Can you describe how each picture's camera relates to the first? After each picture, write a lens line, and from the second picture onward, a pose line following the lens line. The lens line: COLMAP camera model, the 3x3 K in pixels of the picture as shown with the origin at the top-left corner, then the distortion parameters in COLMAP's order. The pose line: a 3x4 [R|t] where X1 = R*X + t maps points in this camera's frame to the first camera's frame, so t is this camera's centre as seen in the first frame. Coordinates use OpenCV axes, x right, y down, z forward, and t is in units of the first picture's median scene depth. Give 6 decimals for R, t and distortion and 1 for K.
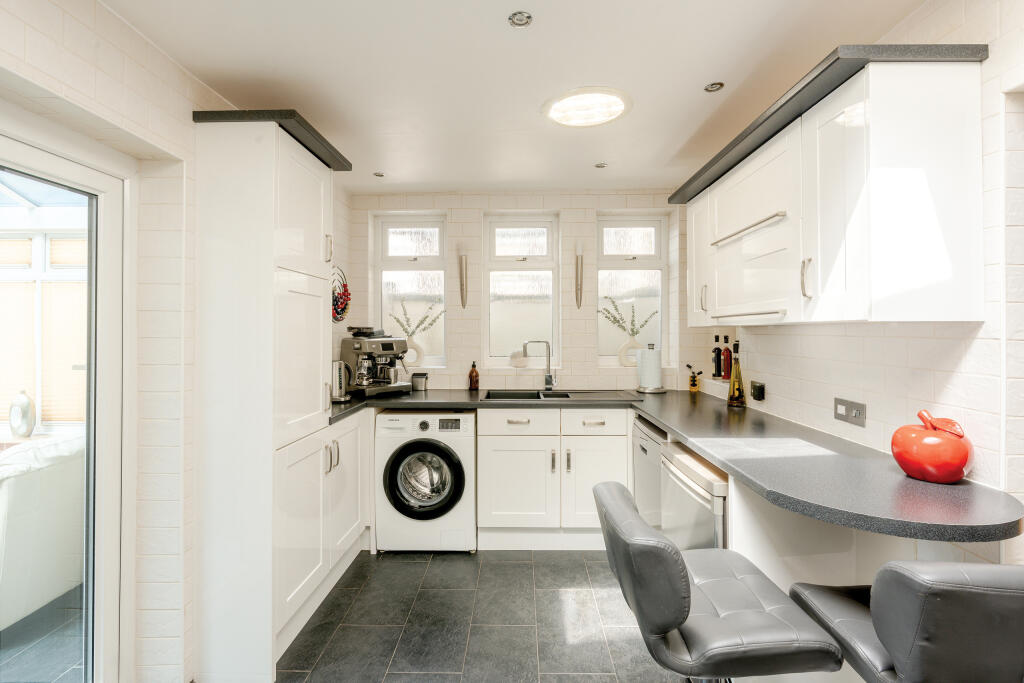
lens RADIAL K [[483.4, 0, 509.1], [0, 483.4, 327.5], [0, 0, 1]] dist [-0.000158, 0.000122]
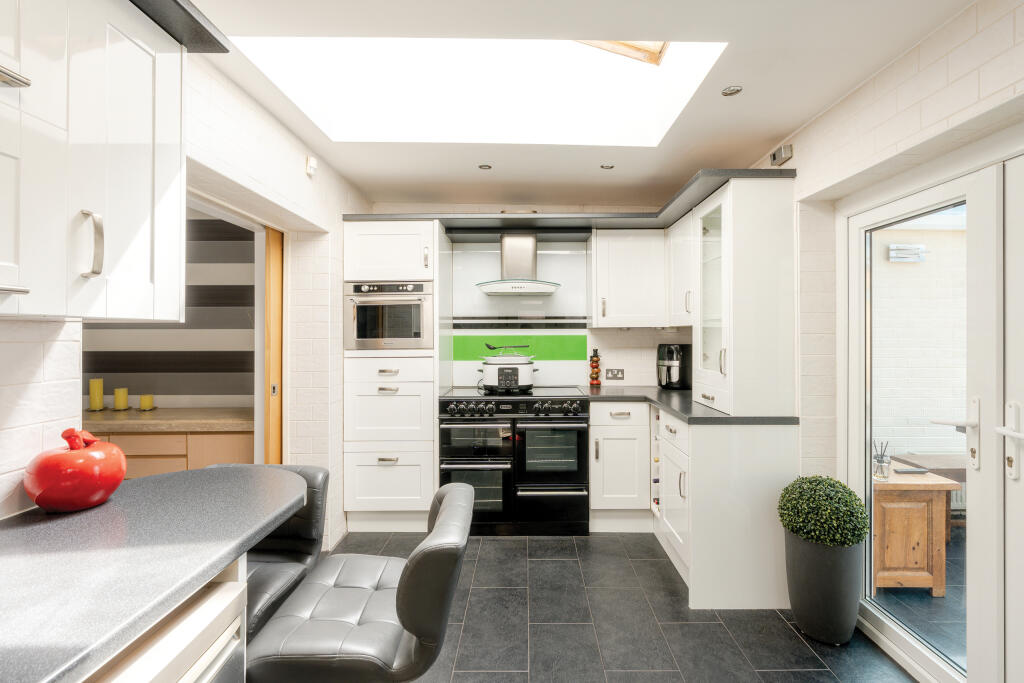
lens RADIAL K [[462.1, 0, 513.5], [0, 462.1, 332.5], [0, 0, 1]] dist [0.000713, 0.000186]
pose [[-0.999831, -0.000399, -0.018391, 0.052394], [-0.000256, 0.999970, -0.007762, 0.006234], [0.018394, -0.007756, -0.999801, 0.895315]]
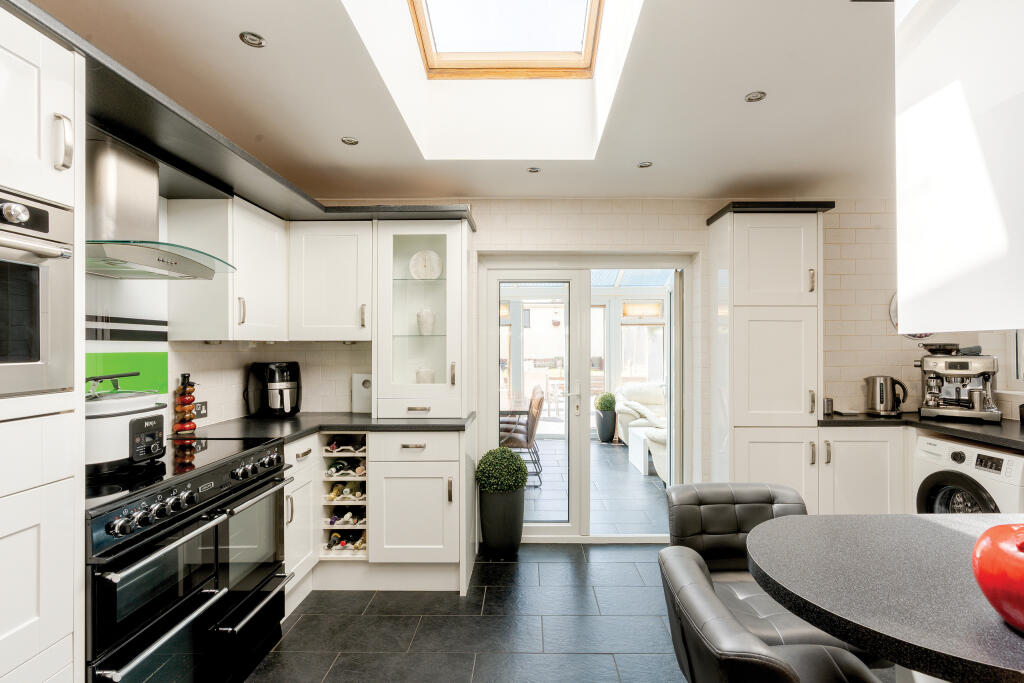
lens RADIAL K [[480.4, 0, 531.2], [0, 480.4, 348.0], [0, 0, 1]] dist [-0.001151, 0.000368]
pose [[0.025630, -0.002799, -0.999668, 0.655235], [0.007817, 0.999966, -0.002599, 0.003676], [0.999641, -0.007748, 0.025651, 0.211061]]
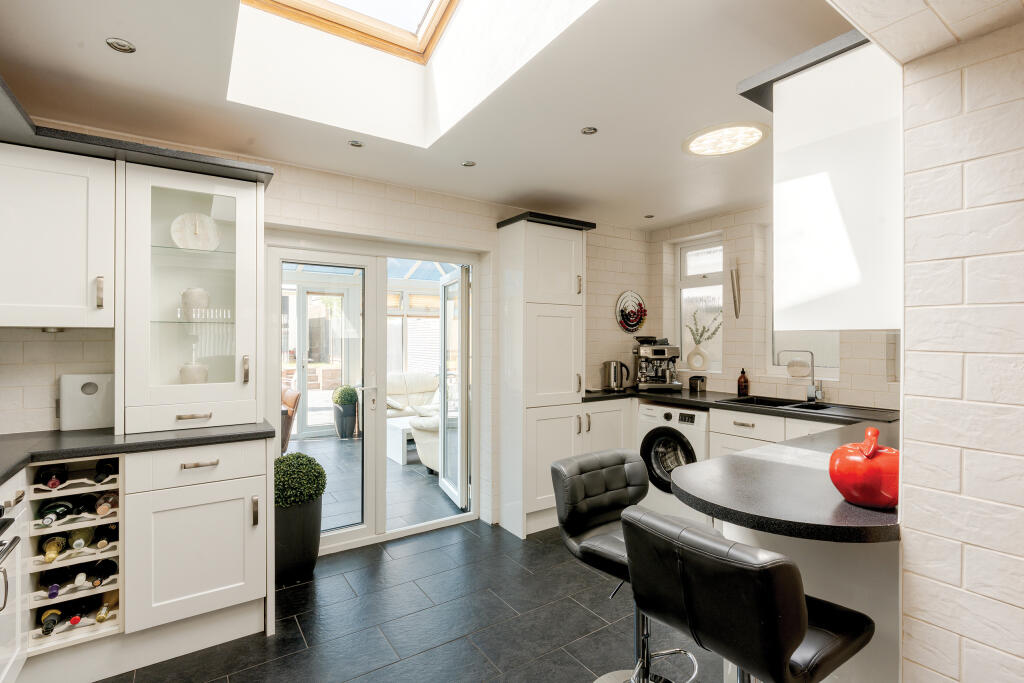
lens RADIAL K [[478.1, 0, 512.0], [0, 478.1, 341.5], [0, 0, 1]] dist [0.002223, 0.000873]
pose [[0.577988, 0.002556, -0.816041, 0.577976], [0.005017, 0.999965, 0.006686, 0.002002], [0.816030, -0.007958, 0.577955, -0.024282]]
